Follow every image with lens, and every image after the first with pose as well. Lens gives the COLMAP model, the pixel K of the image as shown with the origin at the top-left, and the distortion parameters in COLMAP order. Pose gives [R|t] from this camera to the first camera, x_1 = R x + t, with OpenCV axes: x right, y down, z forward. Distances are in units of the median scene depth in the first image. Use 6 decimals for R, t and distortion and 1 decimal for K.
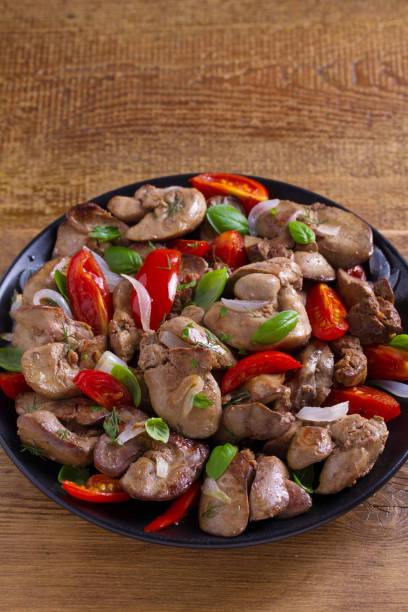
lens RADIAL K [[1878.3, 0, 204.0], [0, 1878.3, 306.0], [0, 0, 1]] dist [0.106980, -0.436508]
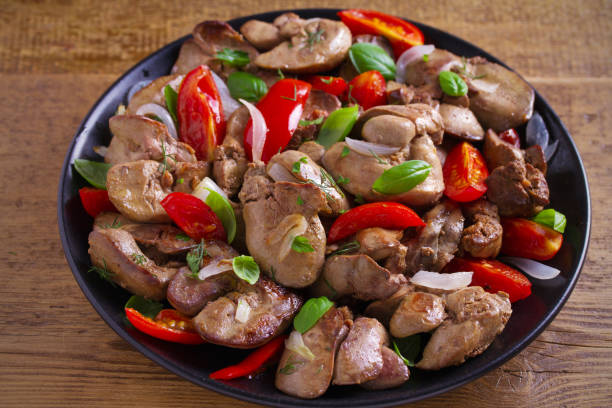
lens RADIAL K [[1878.3, 0, 306.0], [0, 1878.3, 204.0], [0, 0, 1]] dist [0.106980, -0.436508]
pose [[0.986771, 0.137253, -0.086285, 0.071162], [-0.142121, 0.988428, -0.053035, 0.075966], [0.078008, 0.064596, 0.994858, 0.135276]]
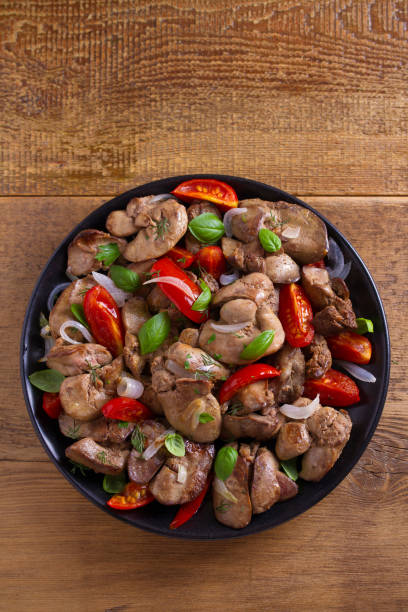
lens RADIAL K [[1878.3, 0, 204.0], [0, 1878.3, 306.0], [0, 0, 1]] dist [0.106980, -0.436508]
pose [[0.994059, -0.108681, -0.005998, 0.013385], [0.099183, 0.881736, 0.461199, -0.593465], [-0.044835, -0.459054, 0.887276, -0.097475]]
